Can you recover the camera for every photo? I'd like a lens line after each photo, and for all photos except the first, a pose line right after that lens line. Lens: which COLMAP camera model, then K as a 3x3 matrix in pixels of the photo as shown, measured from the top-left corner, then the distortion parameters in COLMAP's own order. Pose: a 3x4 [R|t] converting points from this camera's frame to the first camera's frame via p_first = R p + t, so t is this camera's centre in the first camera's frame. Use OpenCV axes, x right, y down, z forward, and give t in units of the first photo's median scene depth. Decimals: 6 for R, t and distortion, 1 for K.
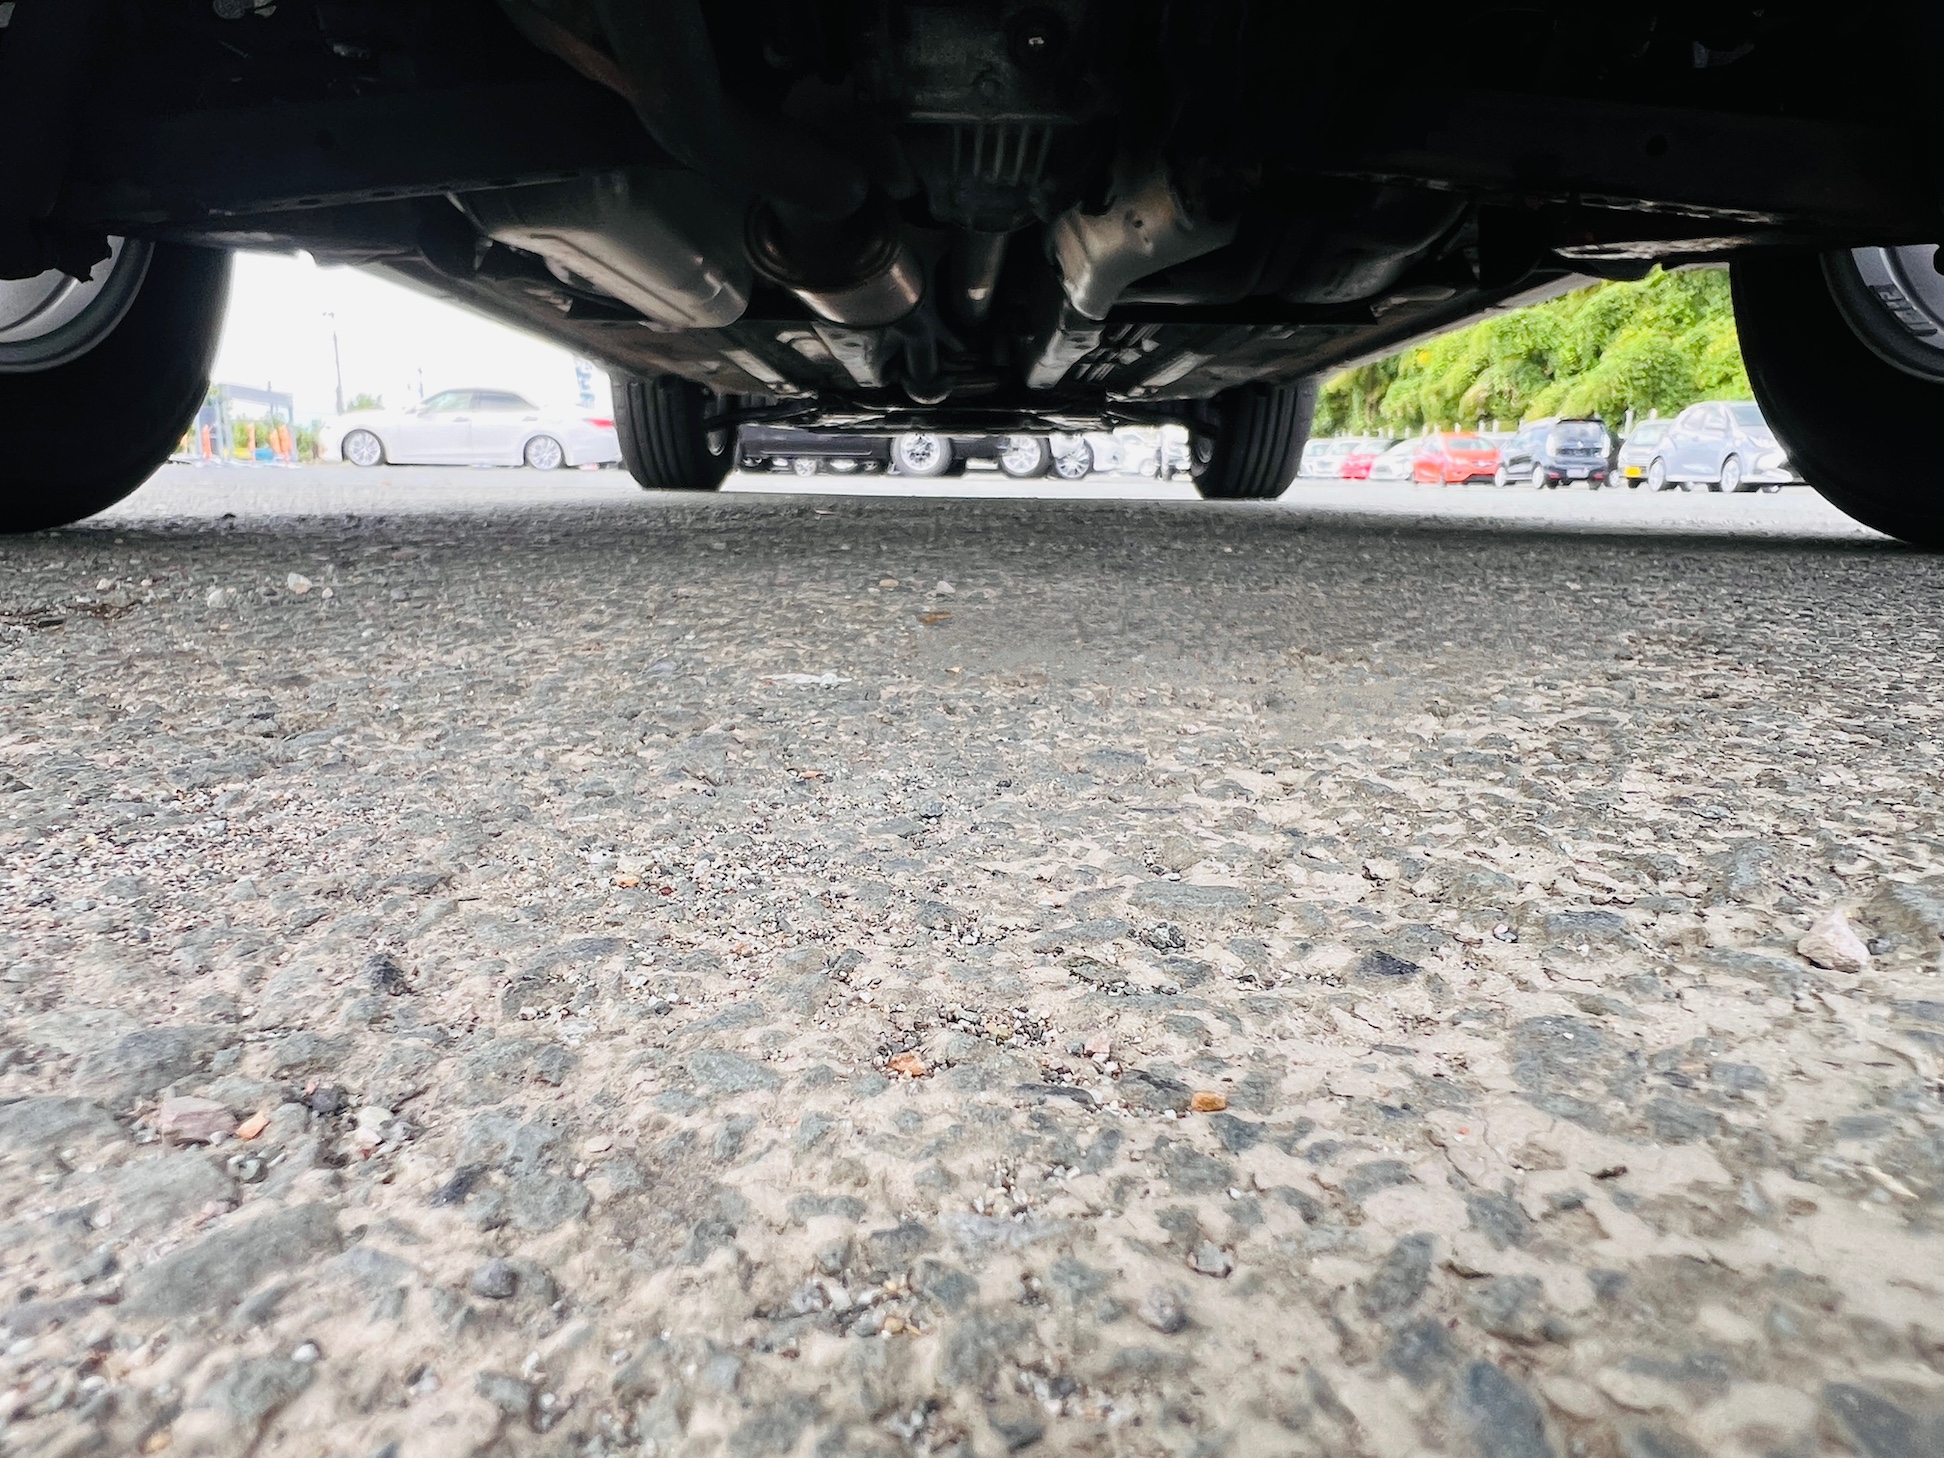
lens RADIAL K [[1217.8, 0, 928.7], [0, 1217.8, 796.4], [0, 0, 1]] dist [-0.004672, 0.002968]
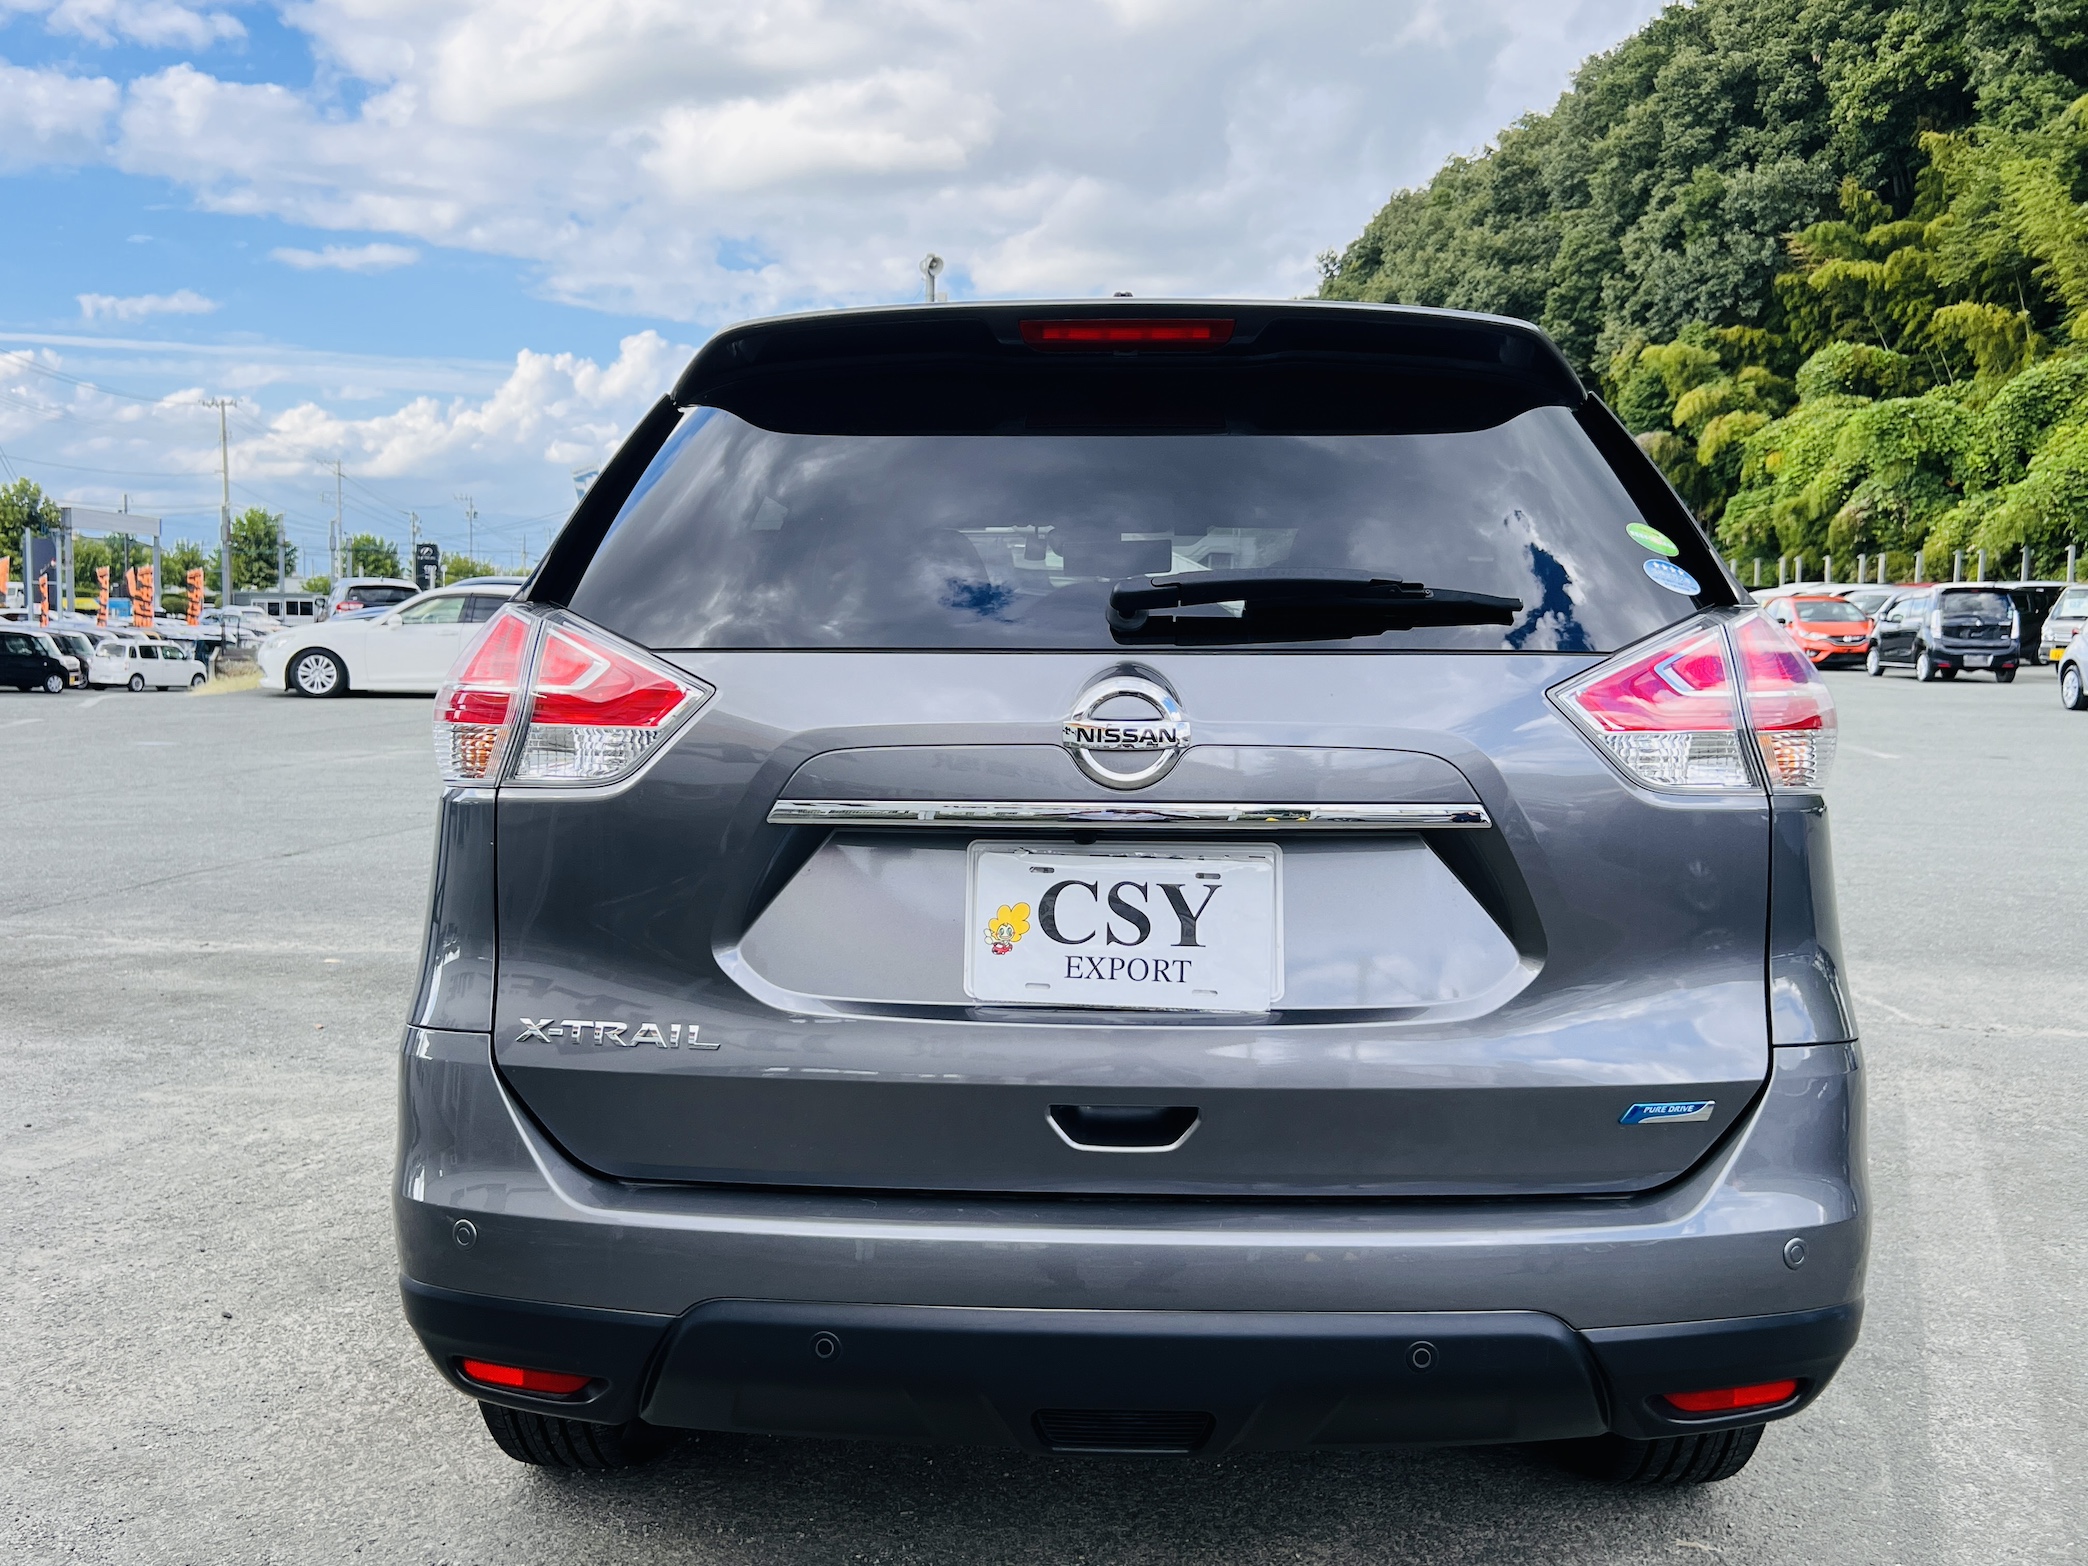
lens RADIAL K [[1854.4, 0, 1040.8], [0, 1854.4, 781.8], [0, 0, 1]] dist [0.024647, -0.015981]
pose [[0.999902, -0.003917, -0.013472, -0.012486], [0.001747, 0.987531, -0.157416, -0.168822], [0.013921, 0.157377, 0.987441, -0.513083]]
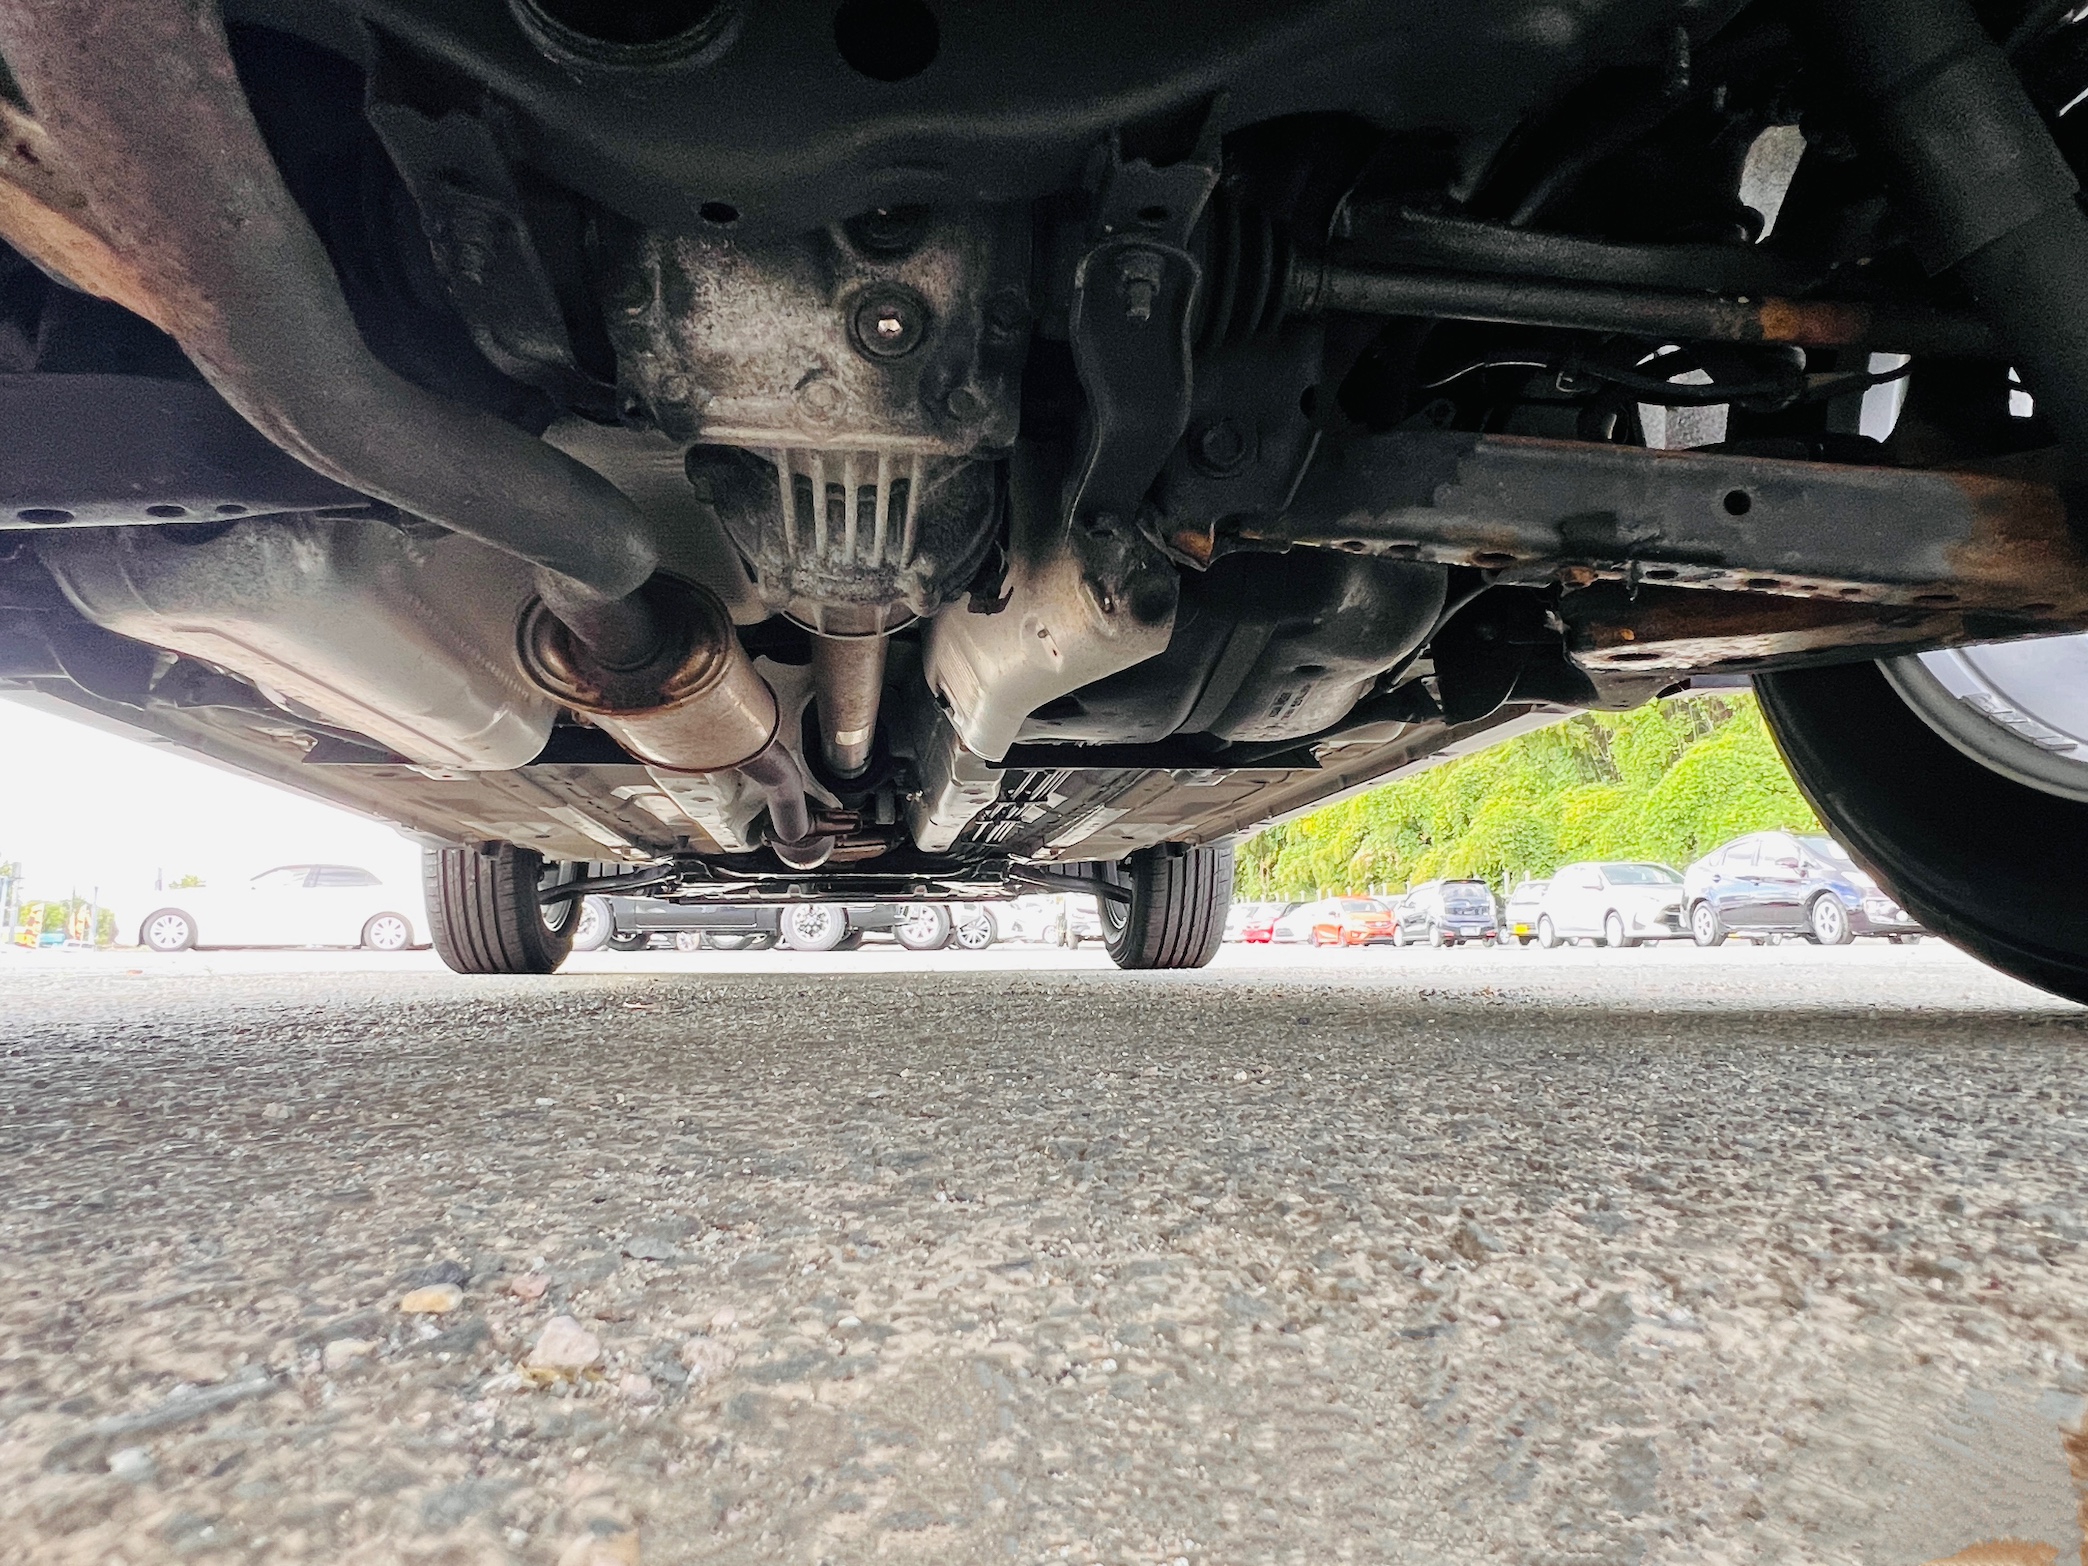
lens RADIAL K [[1308.0, 0, 1021.0], [0, 1308.0, 795.7], [0, 0, 1]] dist [-0.004672, 0.002968]
pose [[0.988703, -0.004136, 0.149828, 0.007236], [0.058312, 0.931483, -0.359080, -0.016482], [-0.138078, 0.363761, 0.921202, 0.059432]]
